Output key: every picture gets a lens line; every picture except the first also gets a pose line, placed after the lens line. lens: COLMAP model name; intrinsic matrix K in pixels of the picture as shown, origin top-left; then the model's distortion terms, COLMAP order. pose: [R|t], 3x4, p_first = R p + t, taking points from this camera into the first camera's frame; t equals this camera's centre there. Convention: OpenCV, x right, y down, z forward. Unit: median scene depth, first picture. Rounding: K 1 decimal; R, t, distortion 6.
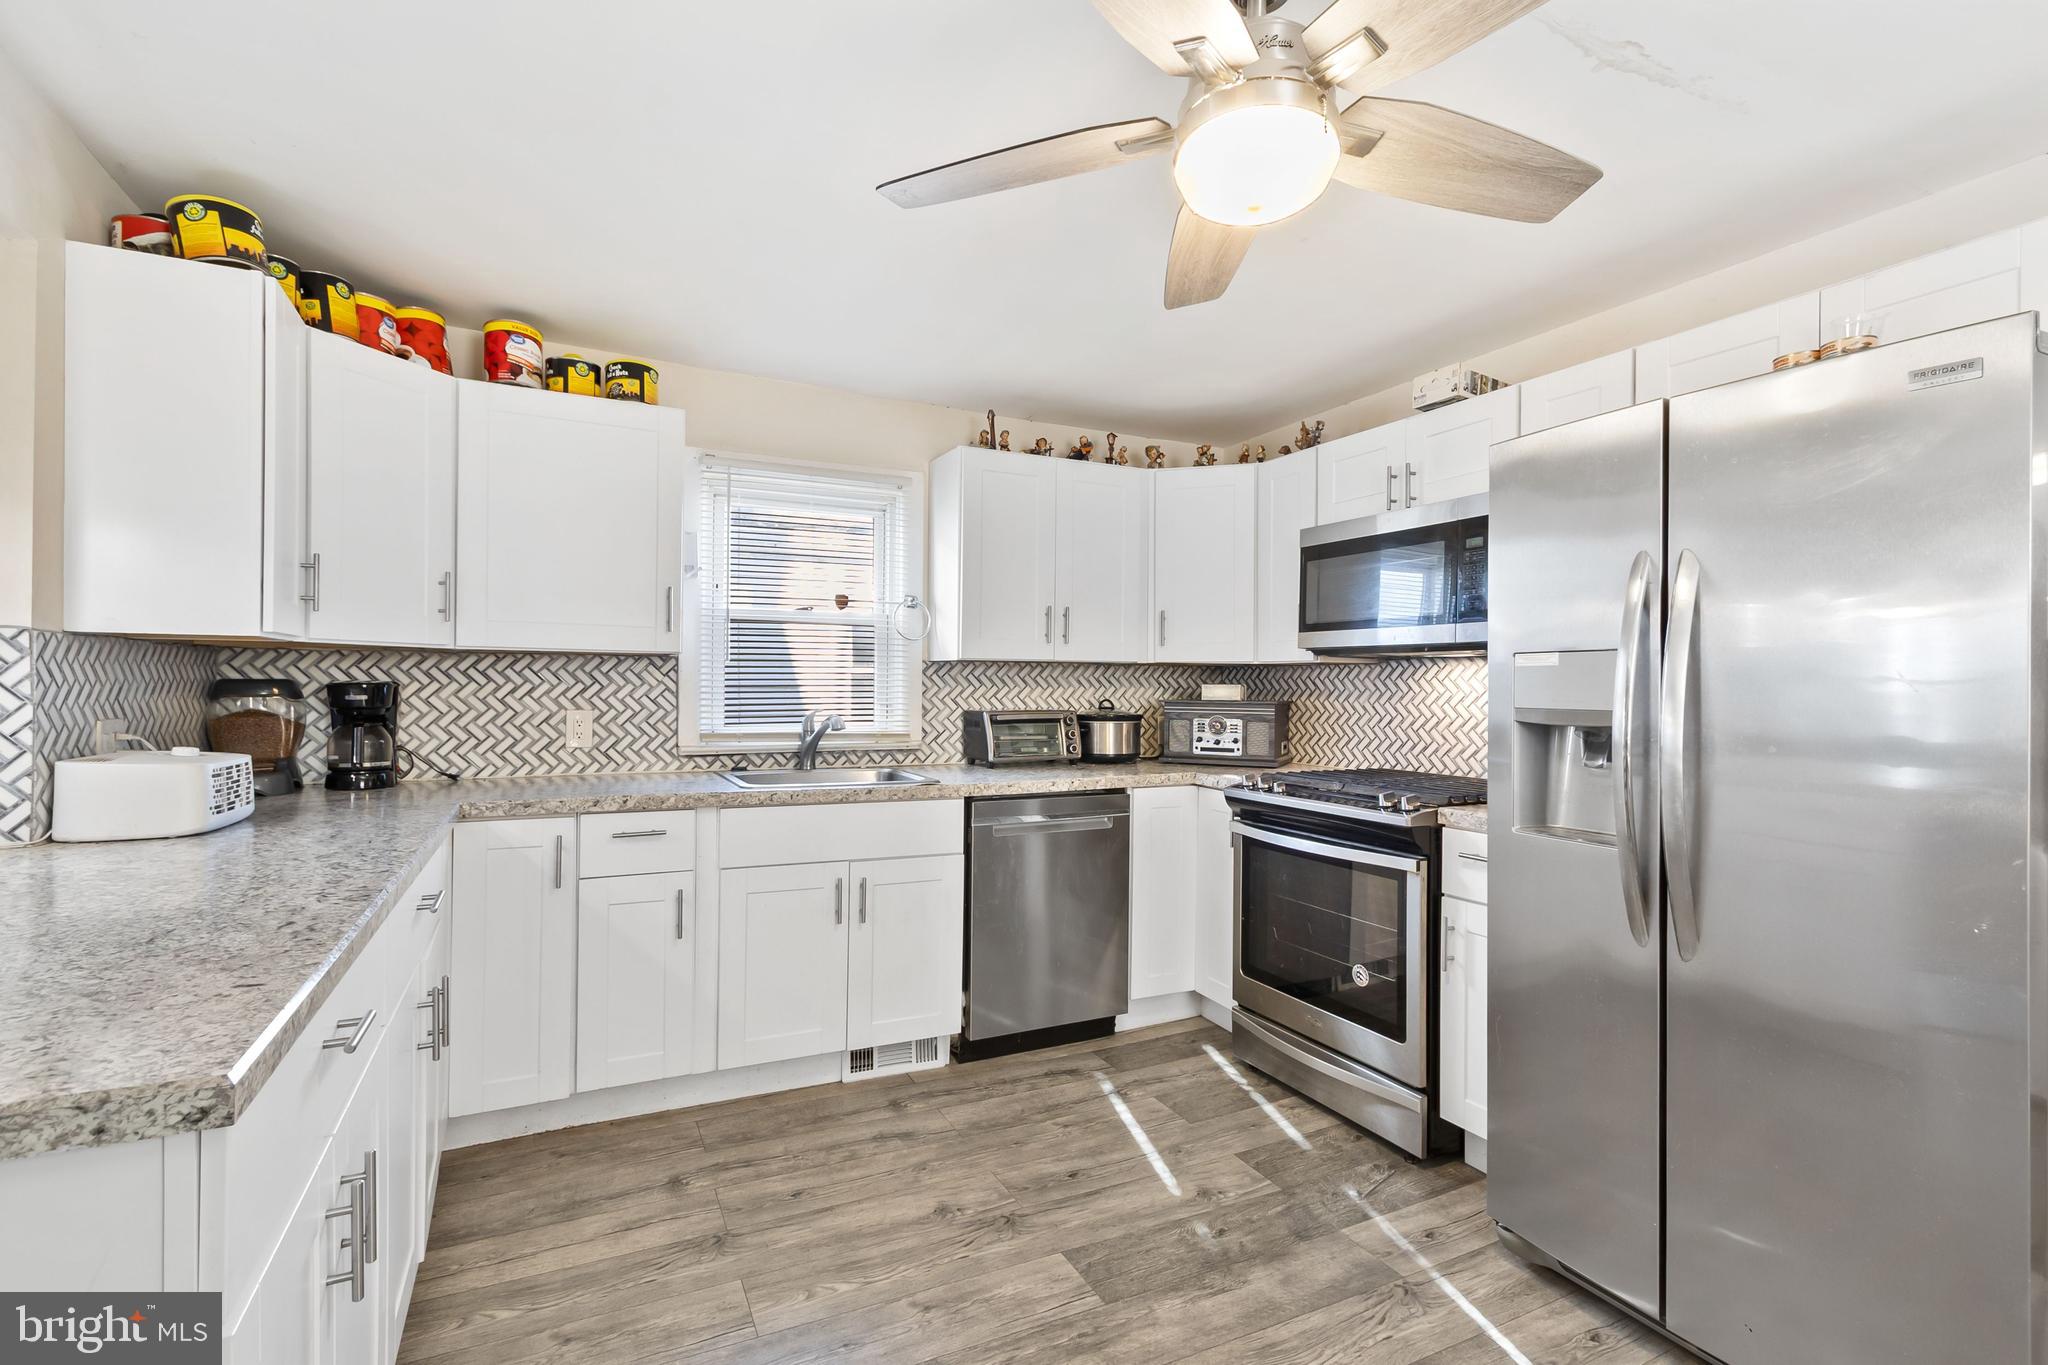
lens RADIAL K [[938.0, 0, 1024.9], [0, 938.0, 683.8], [0, 0, 1]] dist [0.002344, -0.000541]
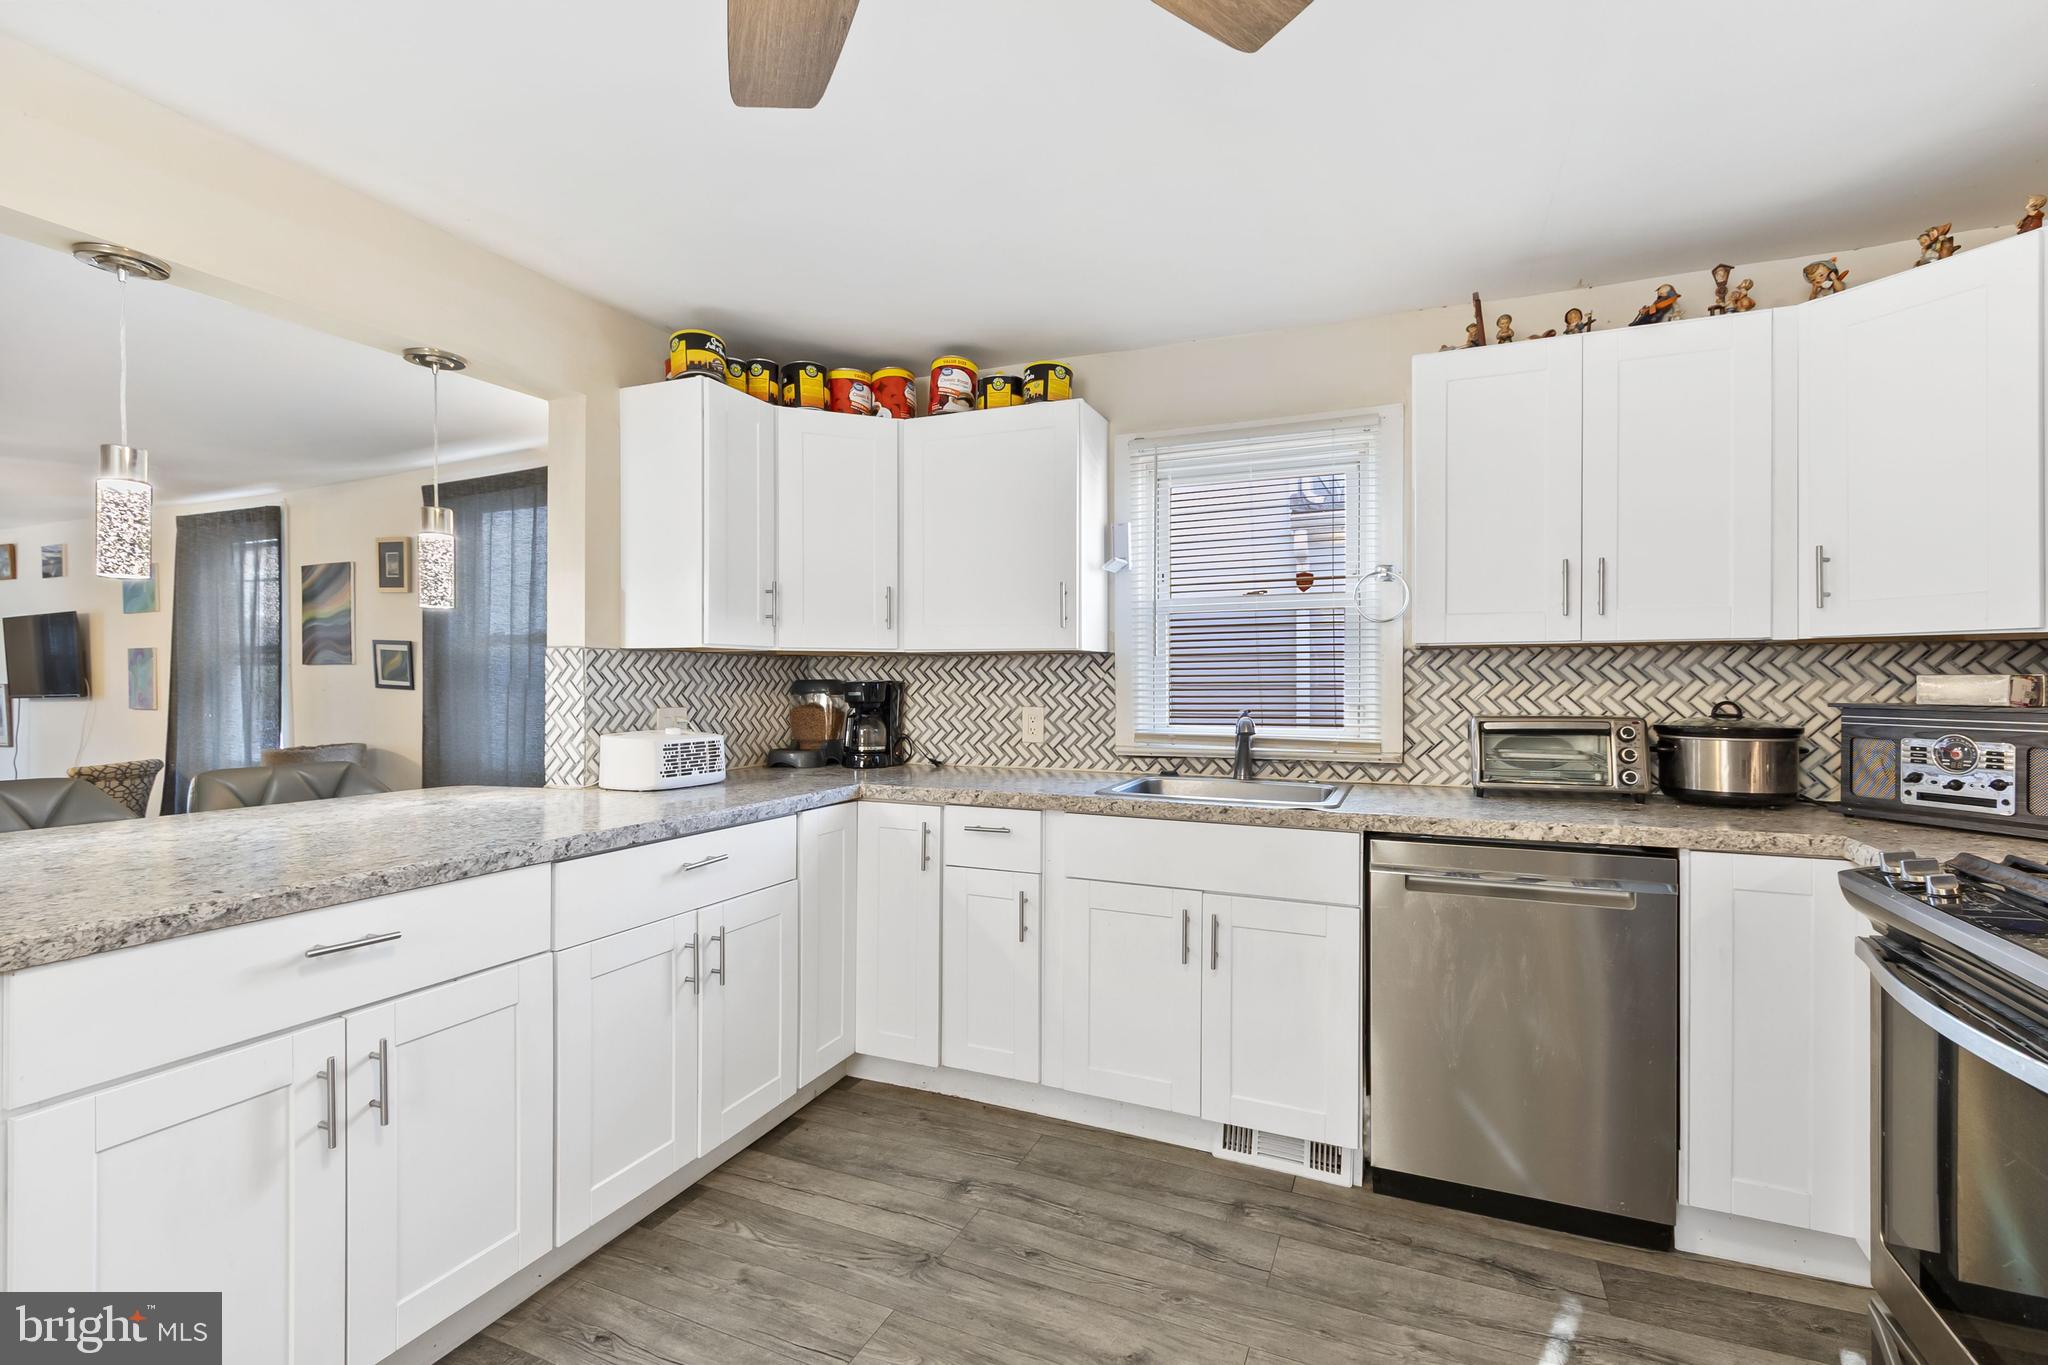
lens RADIAL K [[938.0, 0, 1020.4], [0, 938.0, 682.2], [0, 0, 1]] dist [0.002344, -0.000541]
pose [[0.639877, -0.007769, -0.768438, 0.334905], [0.005286, 0.999970, -0.005708, 0.006542], [0.768459, -0.000409, 0.639898, 0.325512]]
